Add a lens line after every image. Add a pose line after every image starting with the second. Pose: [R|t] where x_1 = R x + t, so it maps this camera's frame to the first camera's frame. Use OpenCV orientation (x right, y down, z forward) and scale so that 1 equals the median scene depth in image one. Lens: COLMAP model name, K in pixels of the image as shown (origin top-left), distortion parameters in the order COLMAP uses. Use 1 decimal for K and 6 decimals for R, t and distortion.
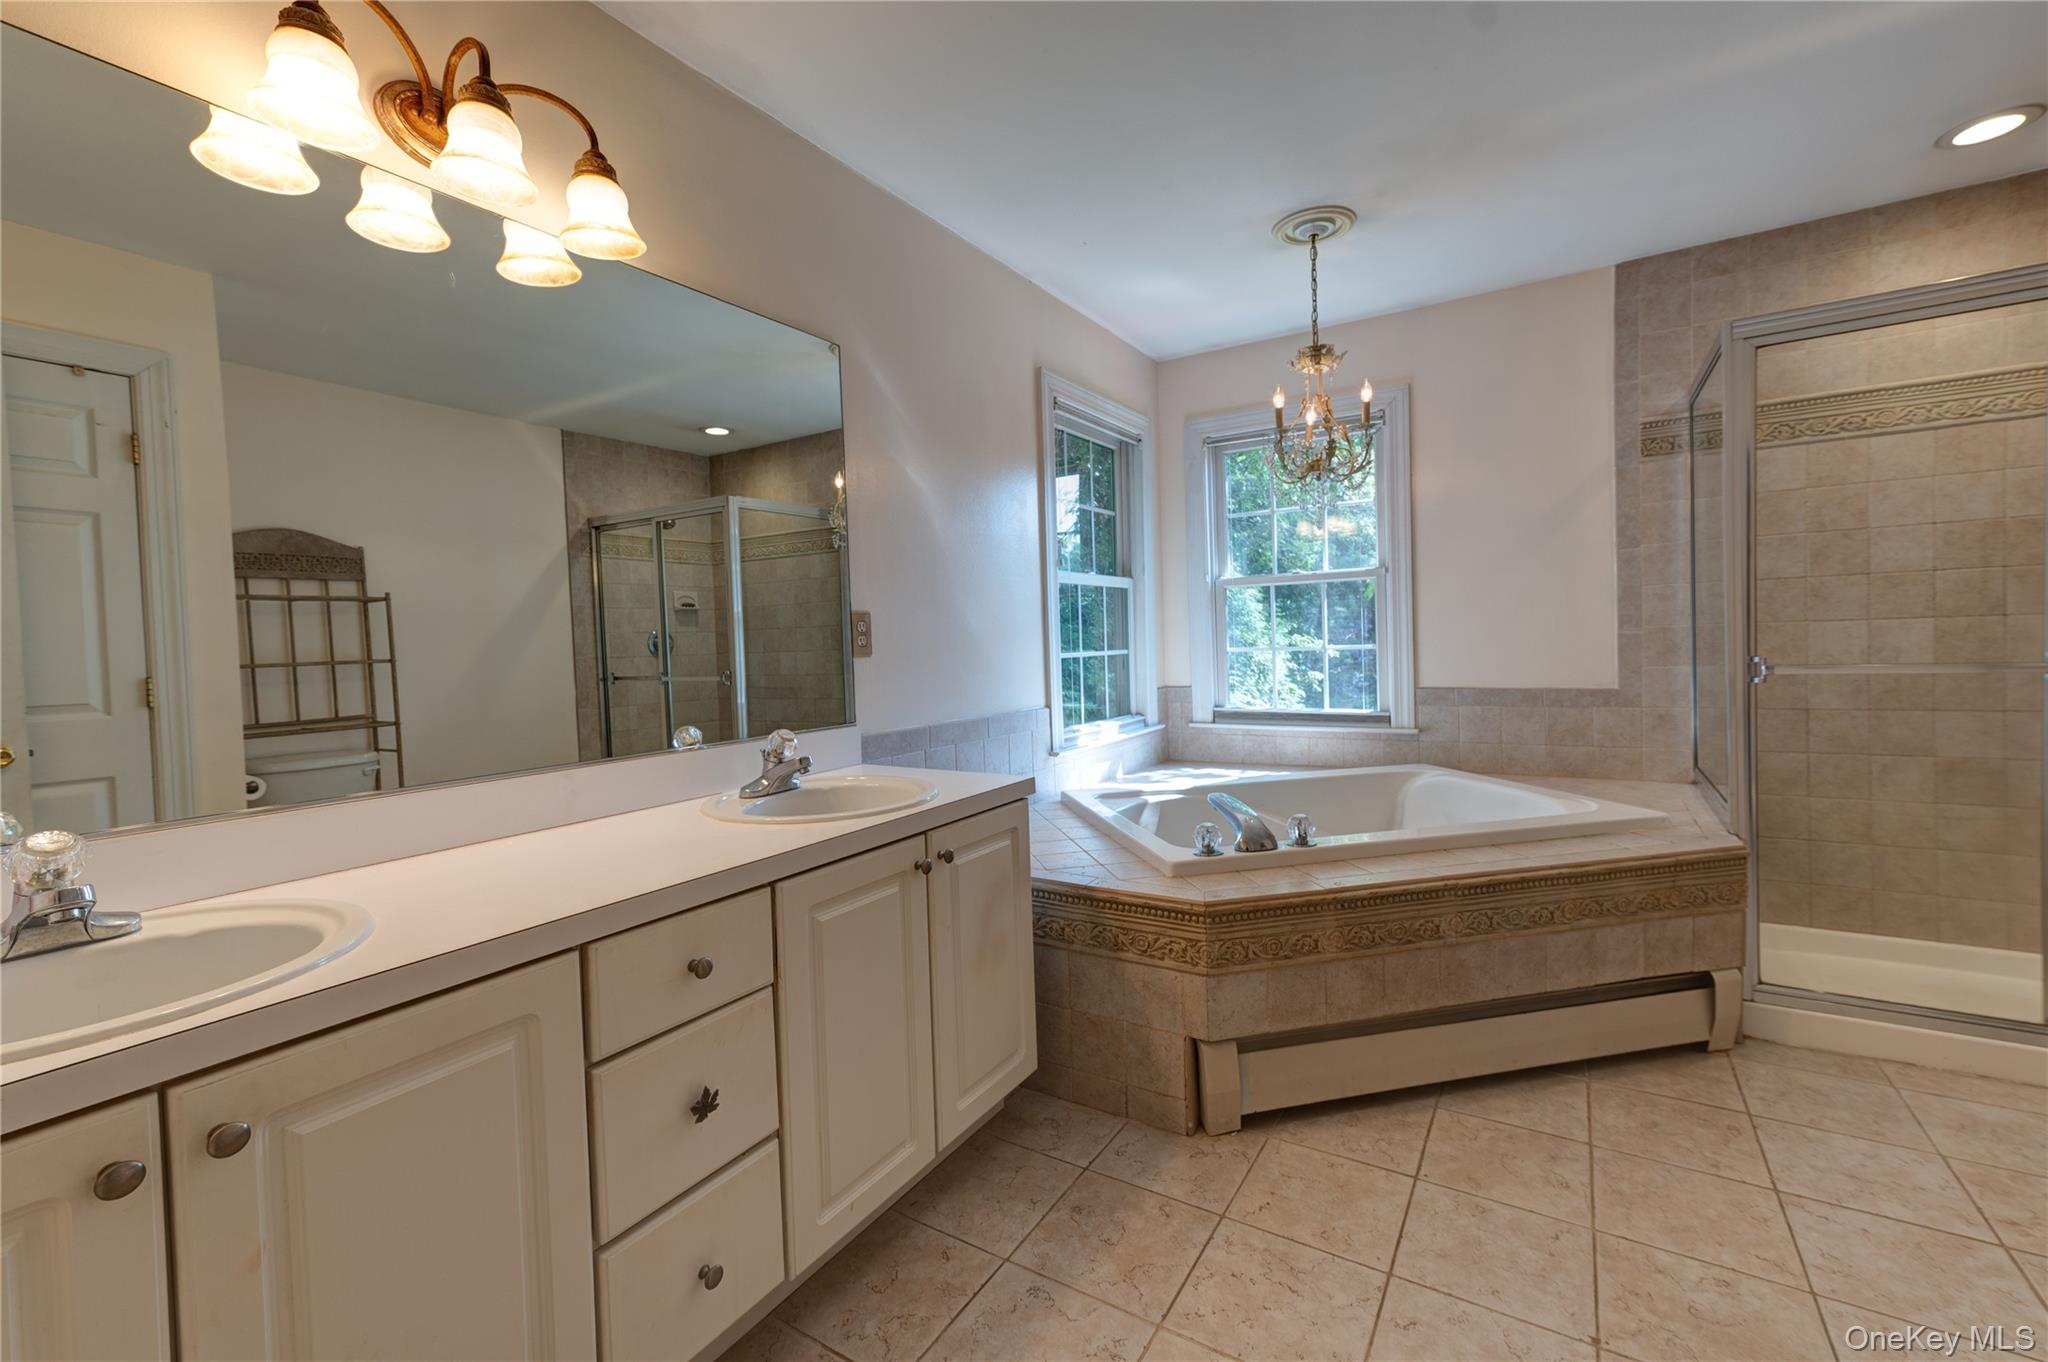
lens RADIAL K [[842.5, 0, 1037.0], [0, 842.5, 679.5], [0, 0, 1]] dist [0.014579, -0.000015]
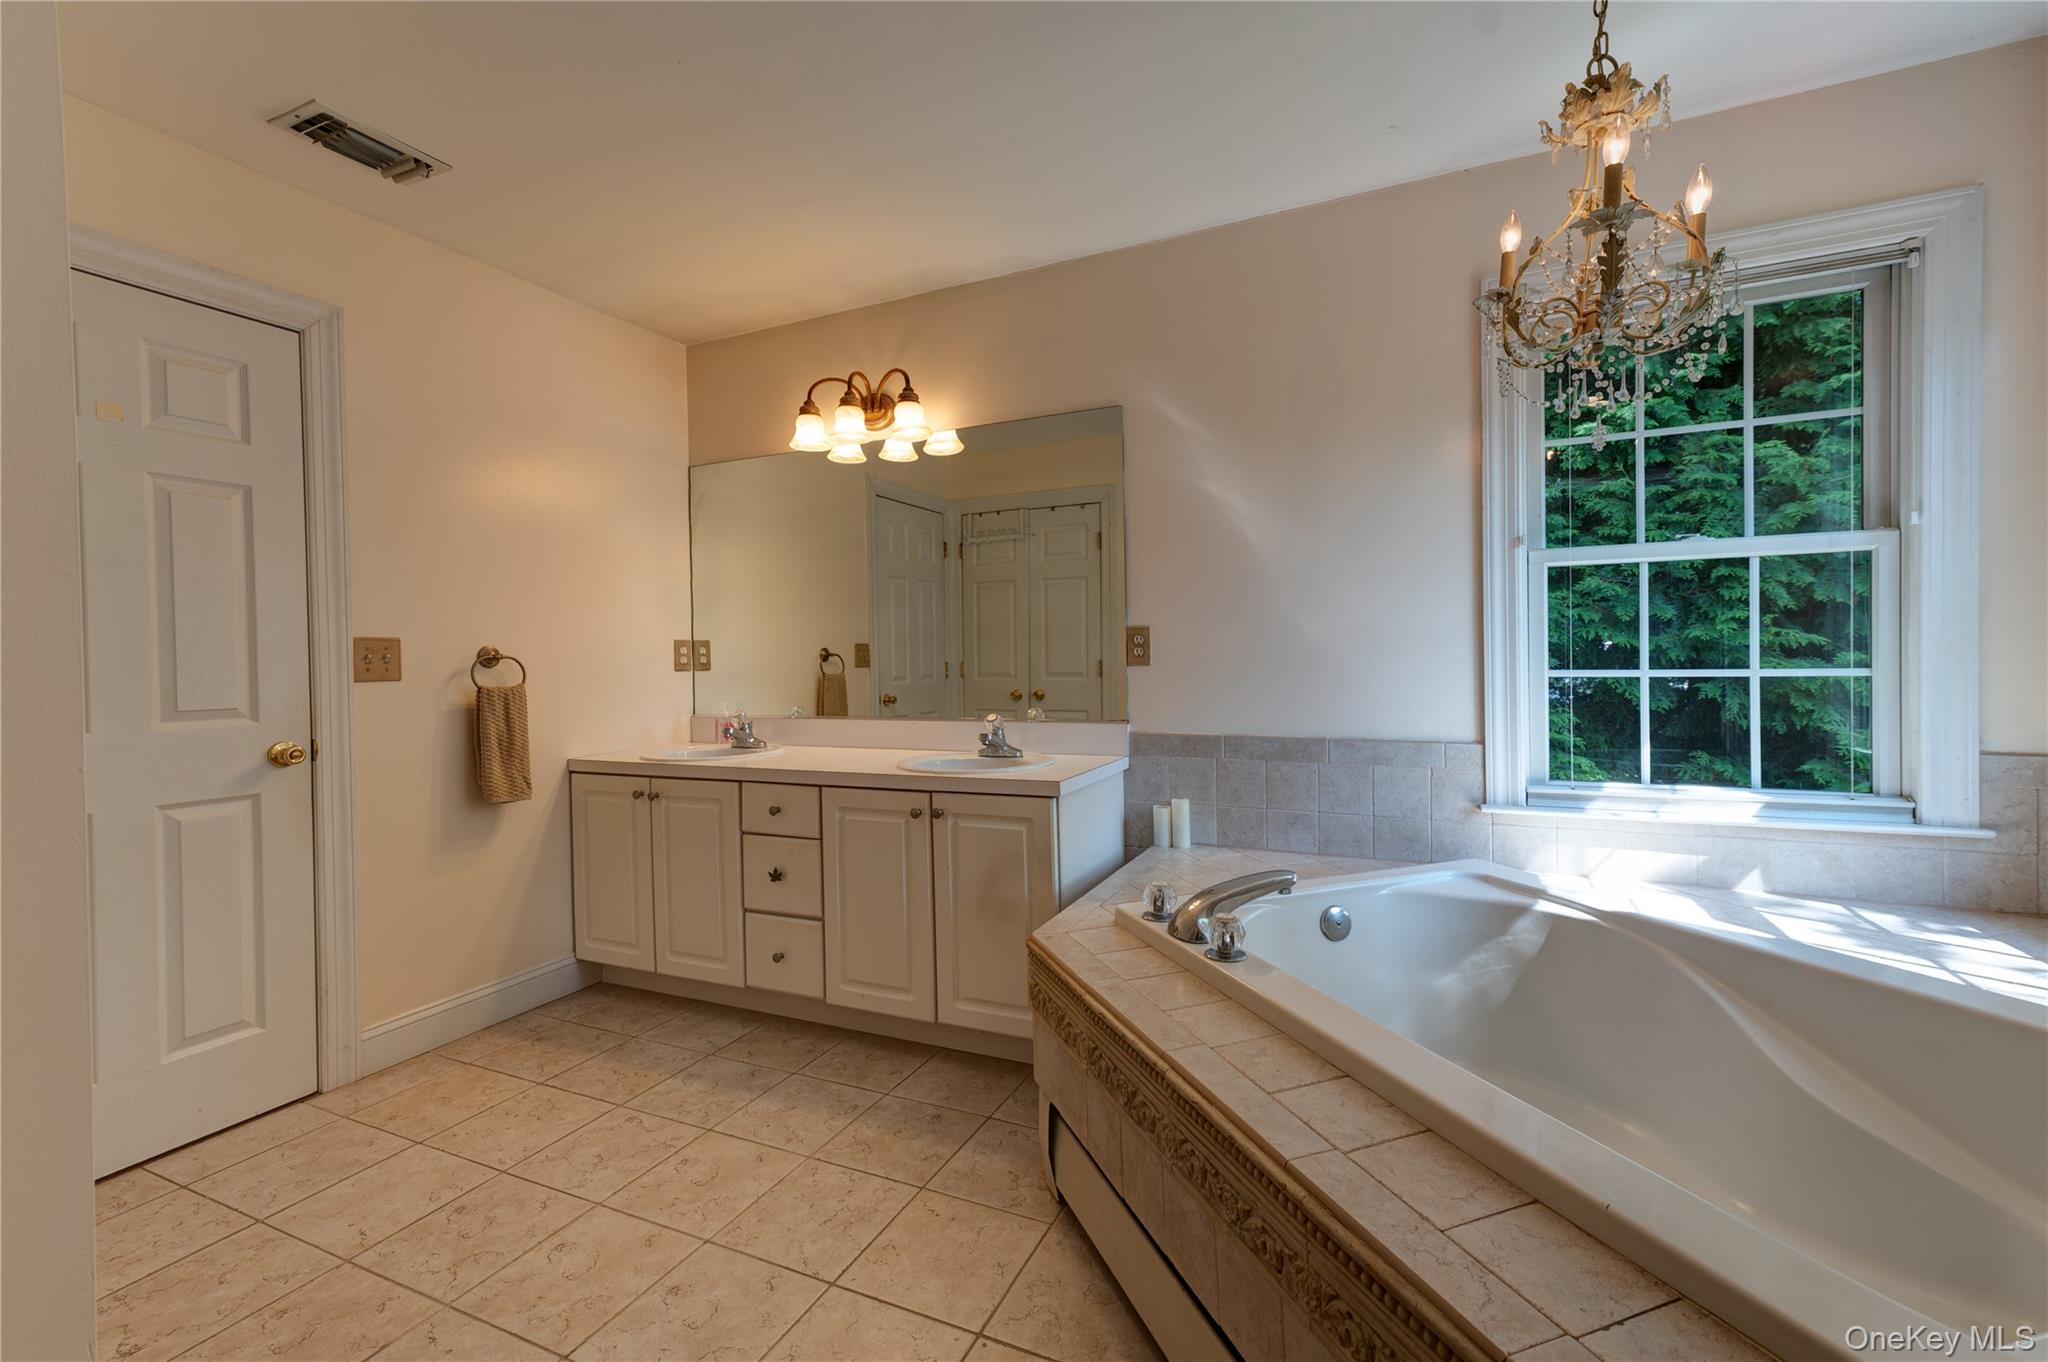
lens RADIAL K [[842.5, 0, 1041.5], [0, 842.5, 666.7], [0, 0, 1]] dist [0.014579, -0.000015]
pose [[0.147650, 0.044970, -0.988017, 1.051311], [-0.033197, 0.998628, 0.040492, -0.077514], [0.988482, 0.026820, 0.148941, 0.783063]]
